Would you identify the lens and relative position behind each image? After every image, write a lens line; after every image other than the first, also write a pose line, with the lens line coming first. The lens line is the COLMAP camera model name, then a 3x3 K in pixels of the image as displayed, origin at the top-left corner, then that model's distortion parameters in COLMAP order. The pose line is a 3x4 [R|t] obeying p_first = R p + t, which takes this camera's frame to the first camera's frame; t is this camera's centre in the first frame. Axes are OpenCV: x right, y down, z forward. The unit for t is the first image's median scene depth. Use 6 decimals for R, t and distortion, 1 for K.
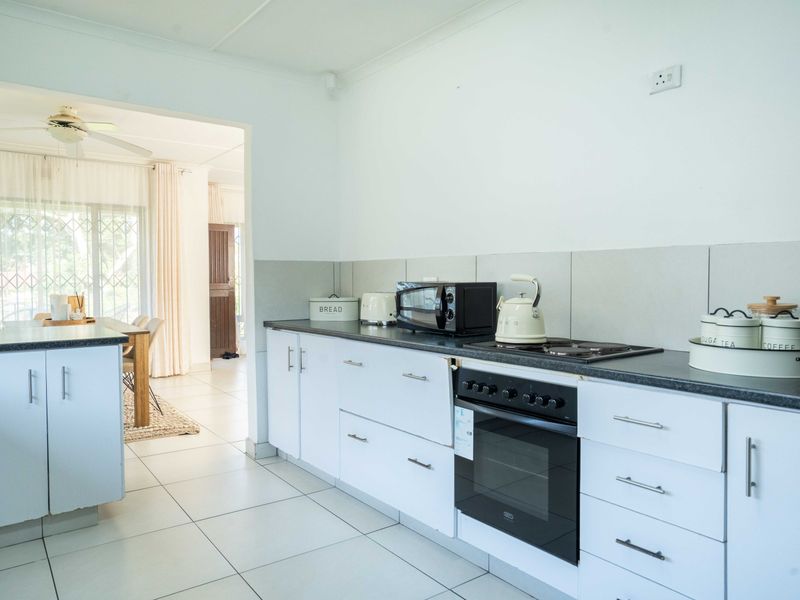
lens RADIAL K [[579.2, 0, 400.0], [0, 579.2, 300.0], [0, 0, 1]] dist [-0.002317, -0.000782]
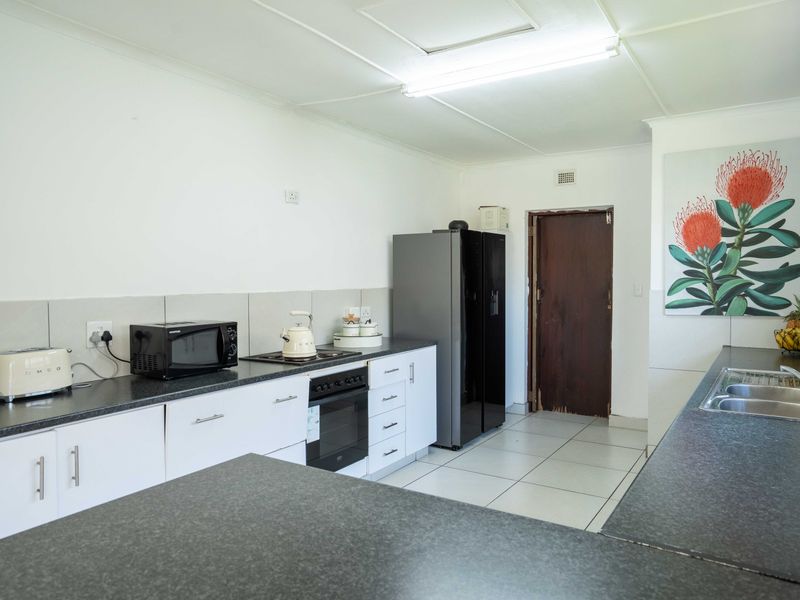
lens RADIAL K [[579.2, 0, 400.0], [0, 579.2, 300.0], [0, 0, 1]] dist [-0.002317, -0.000782]
pose [[-0.355964, -0.030815, 0.933992, -1.309986], [0.041495, 0.997949, 0.048740, -0.137474], [-0.933578, 0.056105, -0.353955, 1.315254]]
